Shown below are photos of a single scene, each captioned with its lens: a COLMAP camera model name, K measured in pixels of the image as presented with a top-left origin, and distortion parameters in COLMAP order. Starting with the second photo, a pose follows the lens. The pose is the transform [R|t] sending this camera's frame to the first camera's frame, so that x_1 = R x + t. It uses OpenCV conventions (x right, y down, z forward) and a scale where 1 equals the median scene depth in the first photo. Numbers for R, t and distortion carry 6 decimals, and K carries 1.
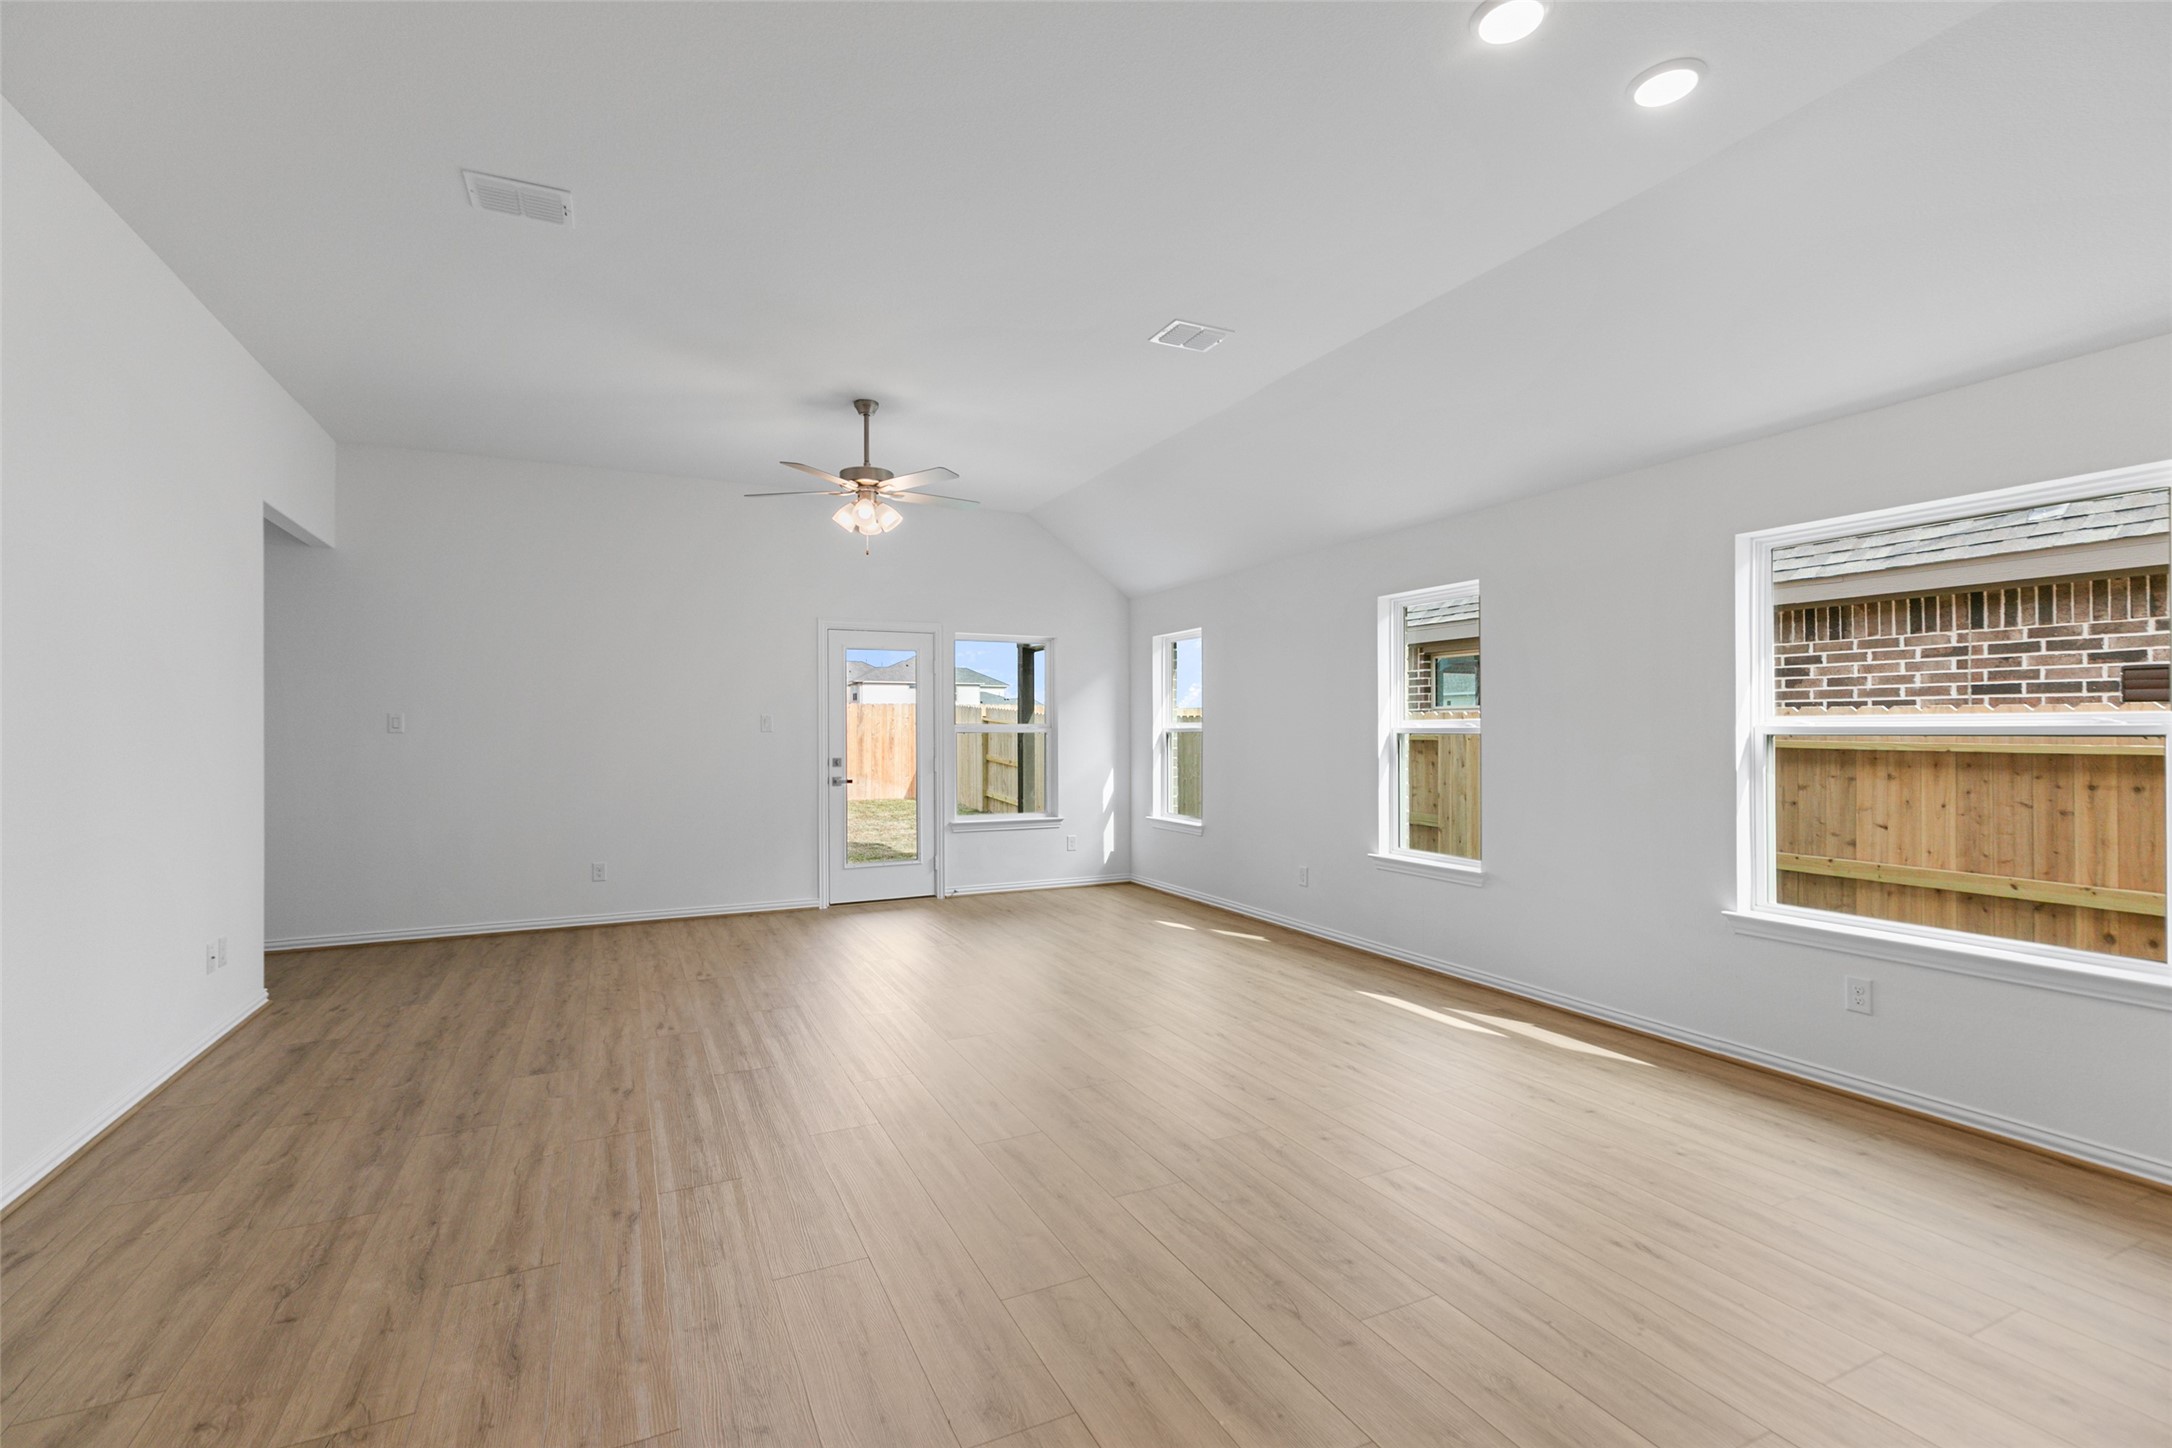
lens RADIAL K [[973.4, 0, 1081.0], [0, 973.4, 732.8], [0, 0, 1]] dist [-0.013070, 0.000947]
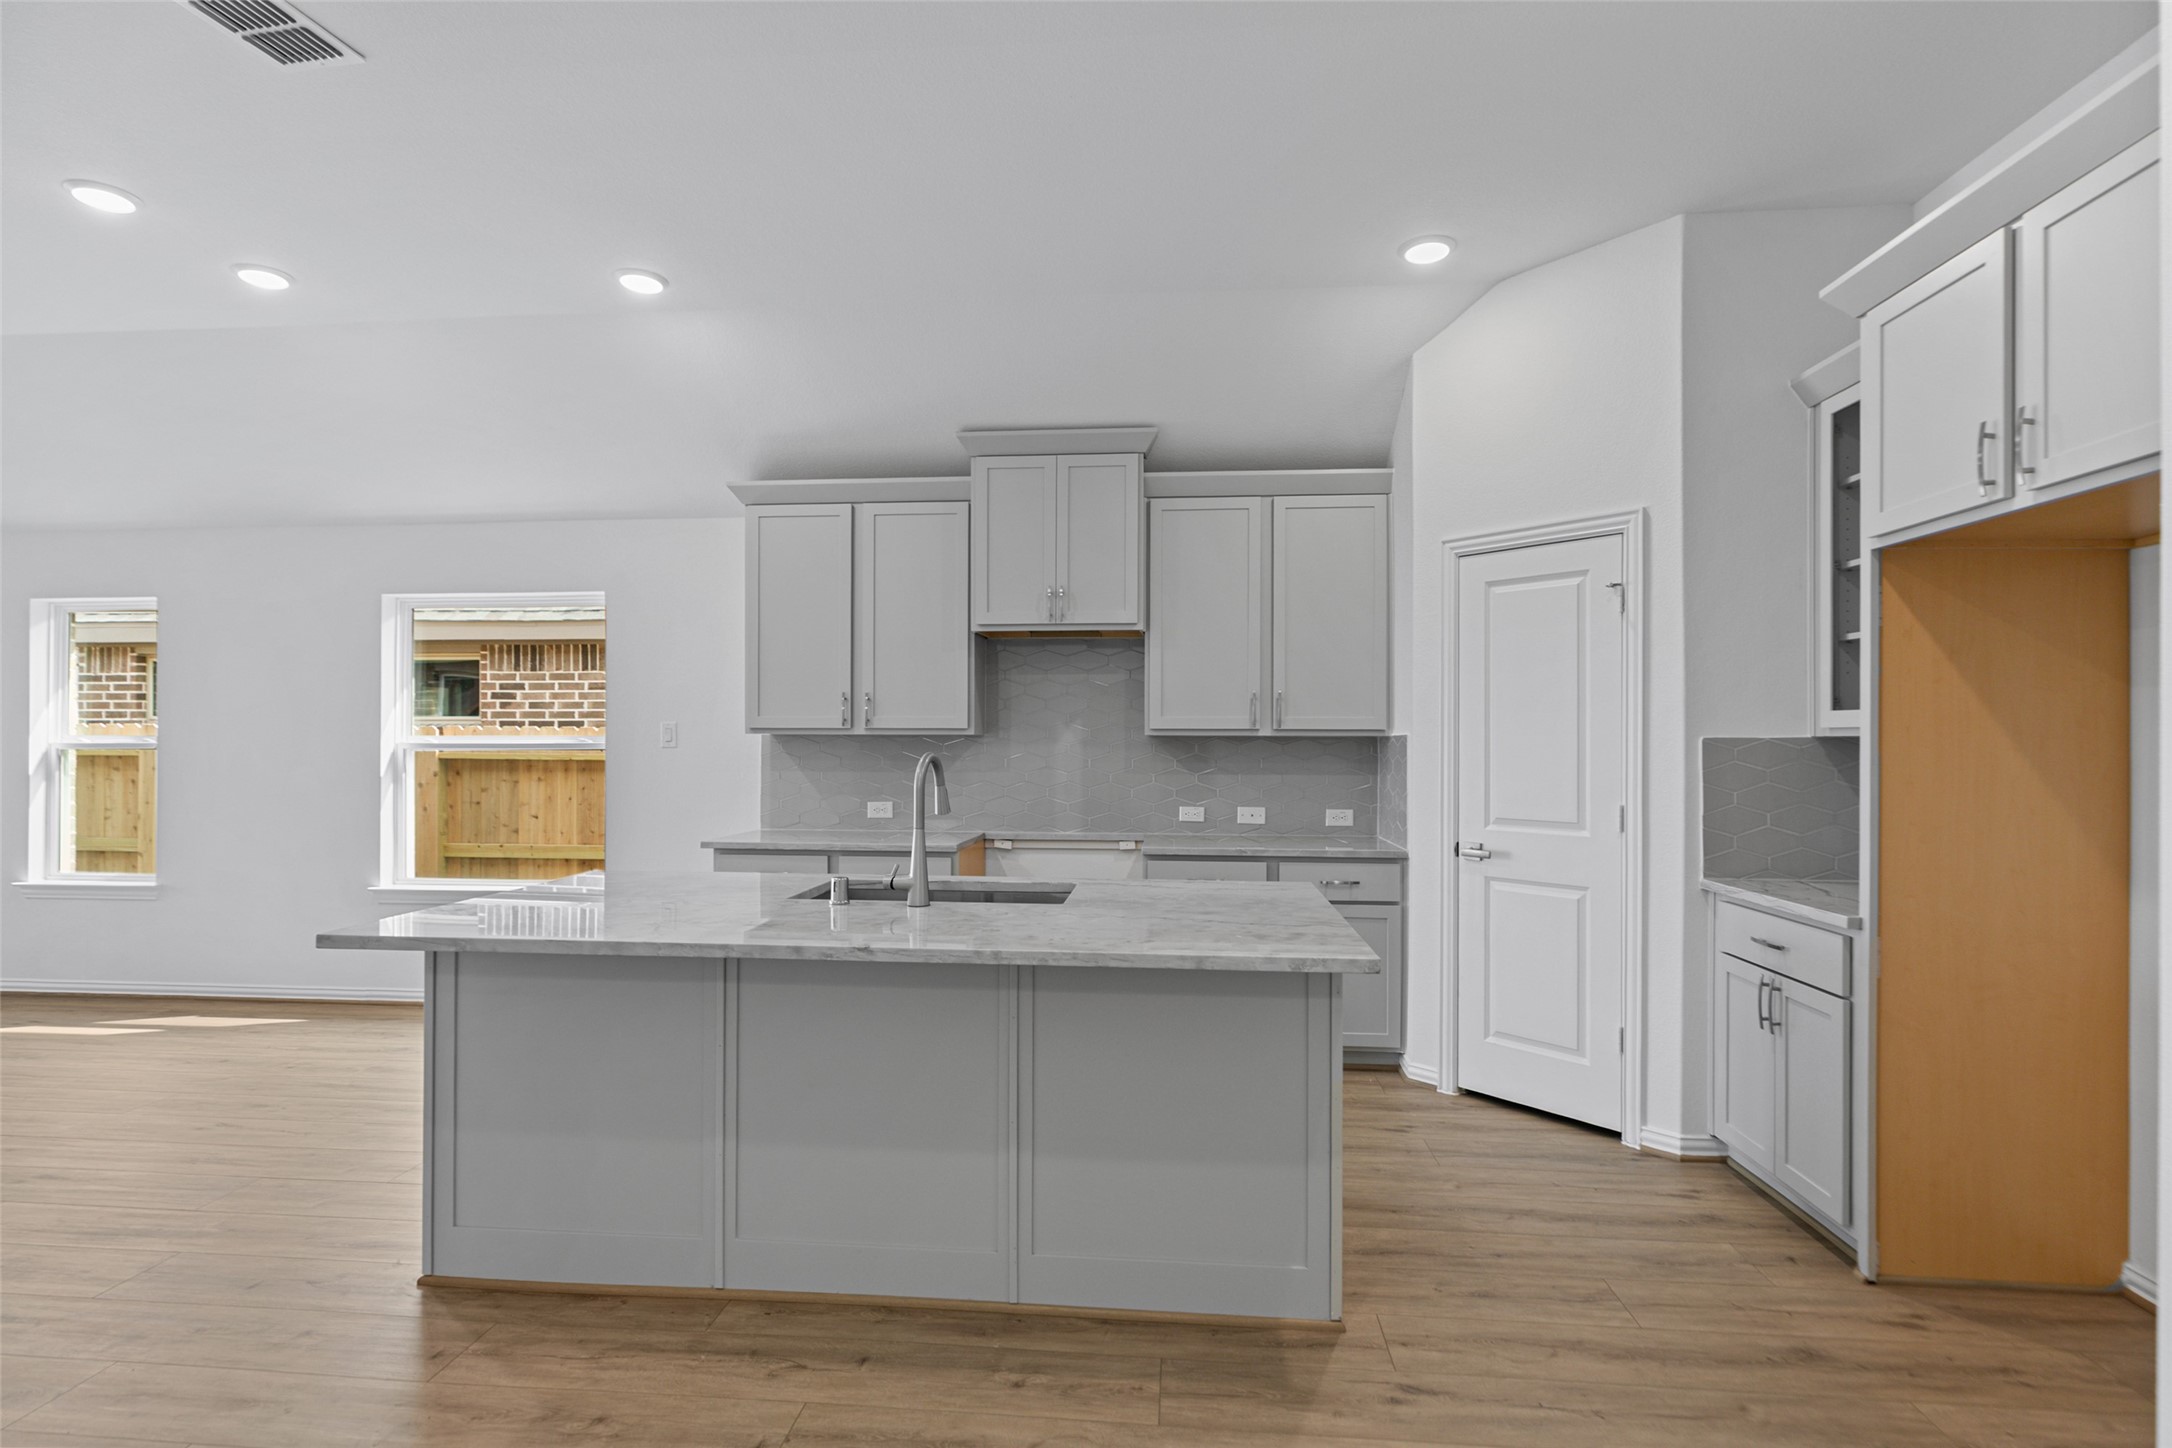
lens RADIAL K [[1070.9, 0, 1079.6], [0, 1070.9, 730.0], [0, 0, 1]] dist [-0.001678, -0.000645]
pose [[0.519667, 0.009612, 0.854315, -0.043281], [0.001386, 0.999926, -0.012094, -0.003753], [-0.854368, 0.007469, 0.519615, -0.407006]]
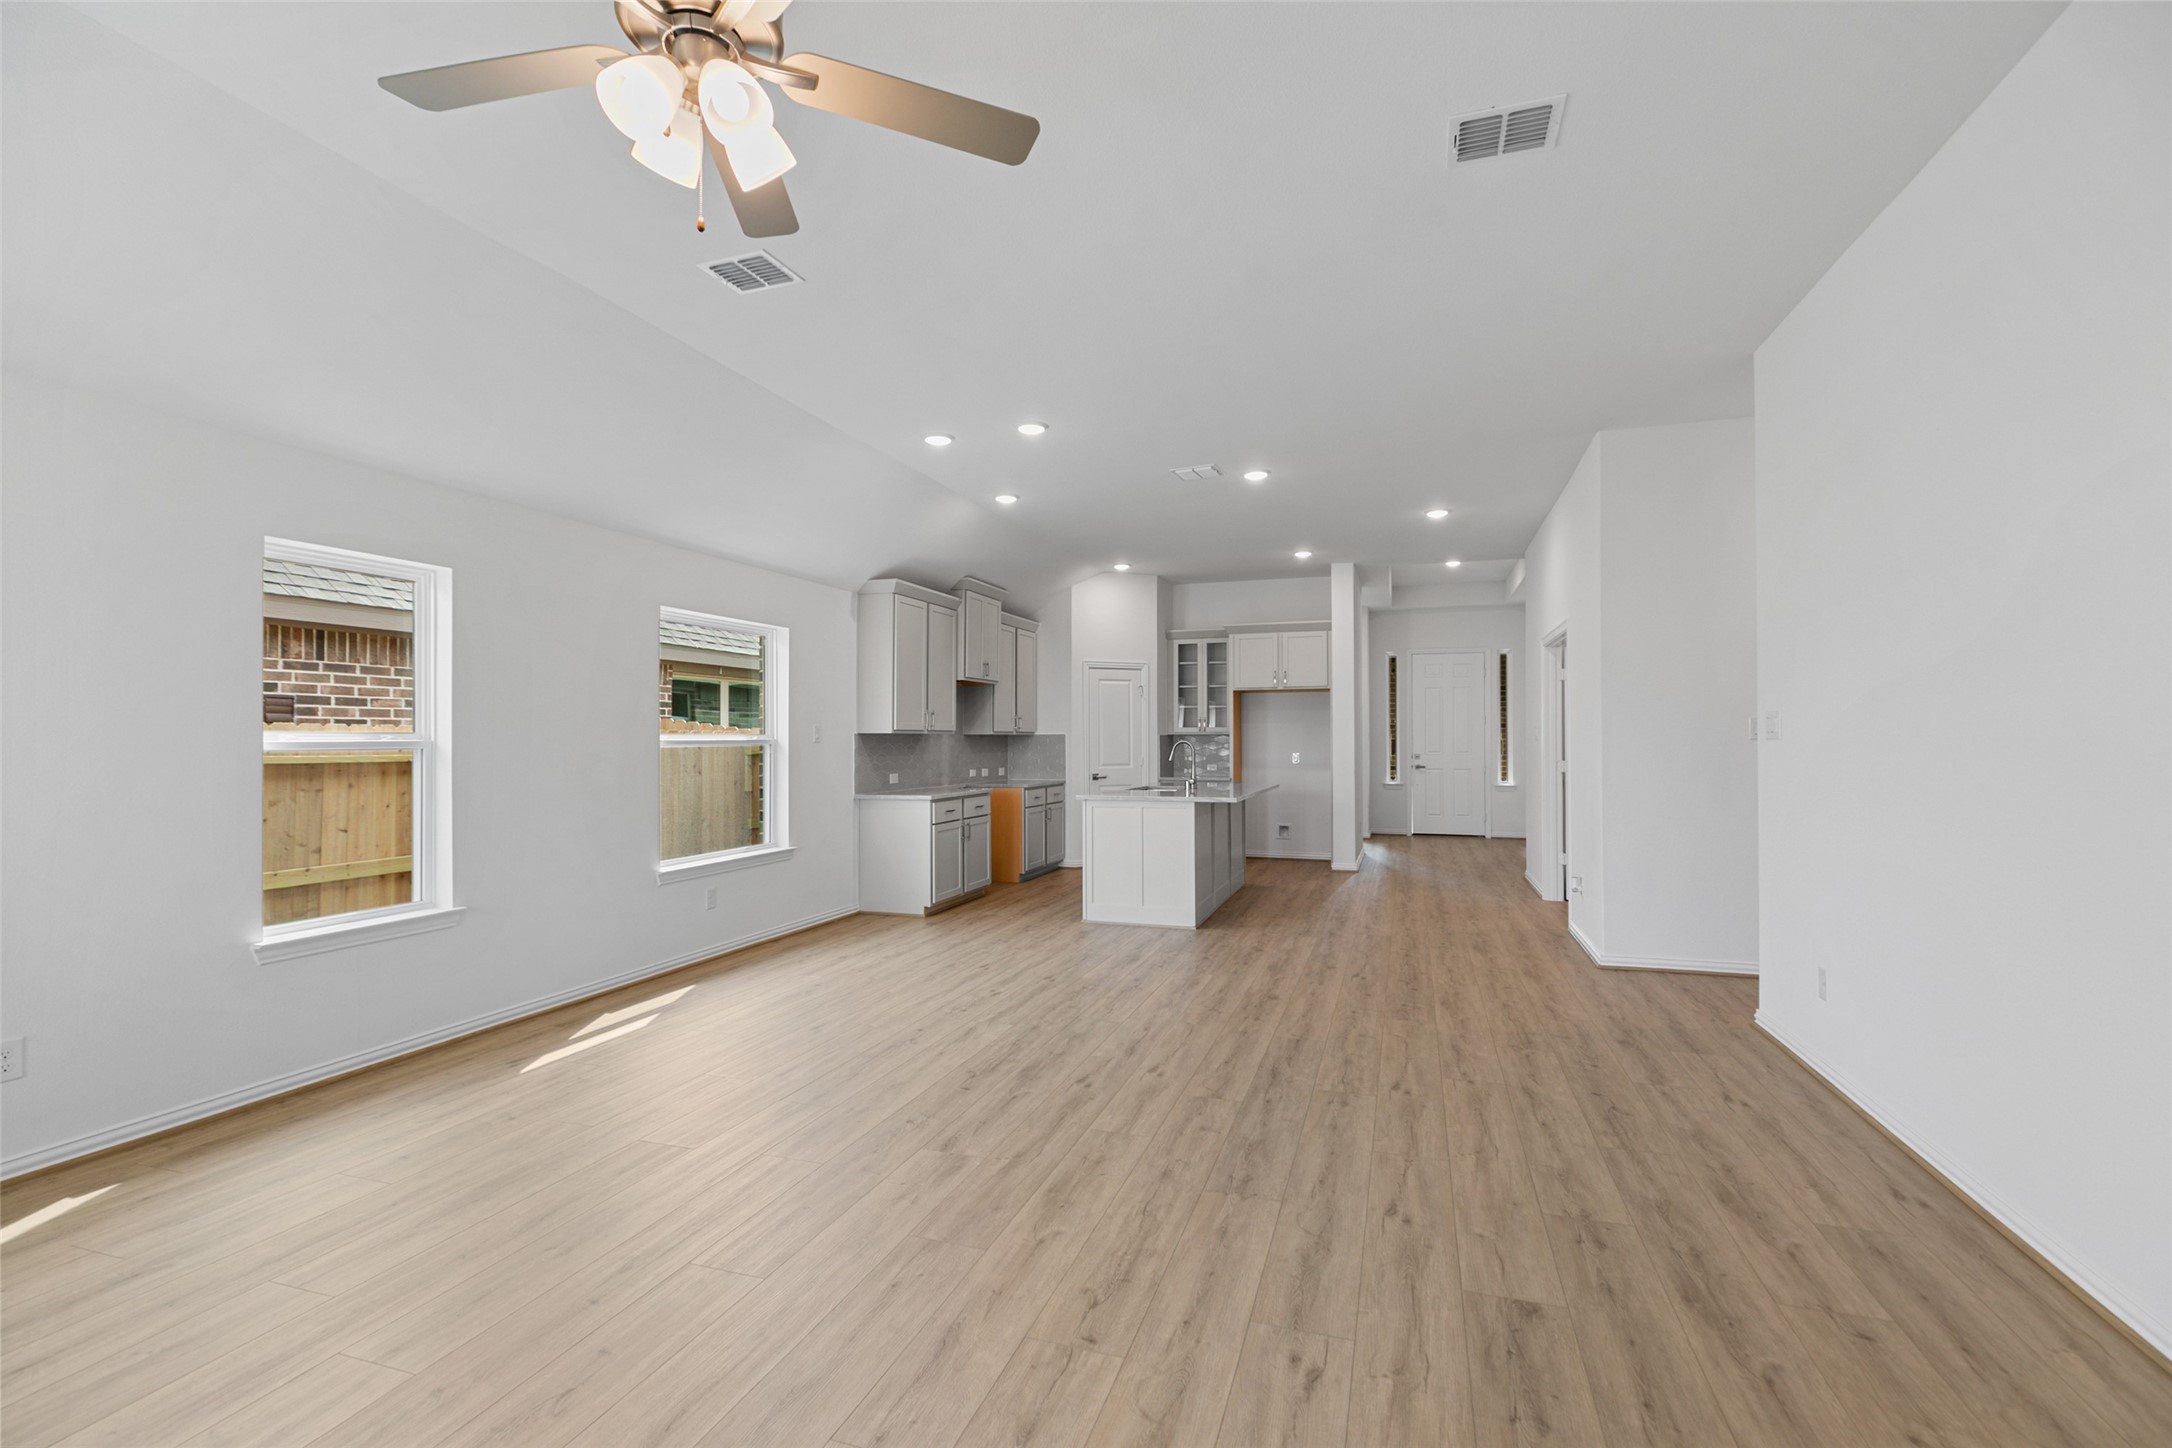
lens RADIAL K [[973.4, 0, 1081.0], [0, 973.4, 732.8], [0, 0, 1]] dist [-0.013070, 0.000947]
pose [[-0.716071, 0.008906, 0.697971, -0.573409], [0.008504, 0.999956, -0.004035, -0.005447], [-0.697976, 0.003046, -0.716115, 1.187747]]
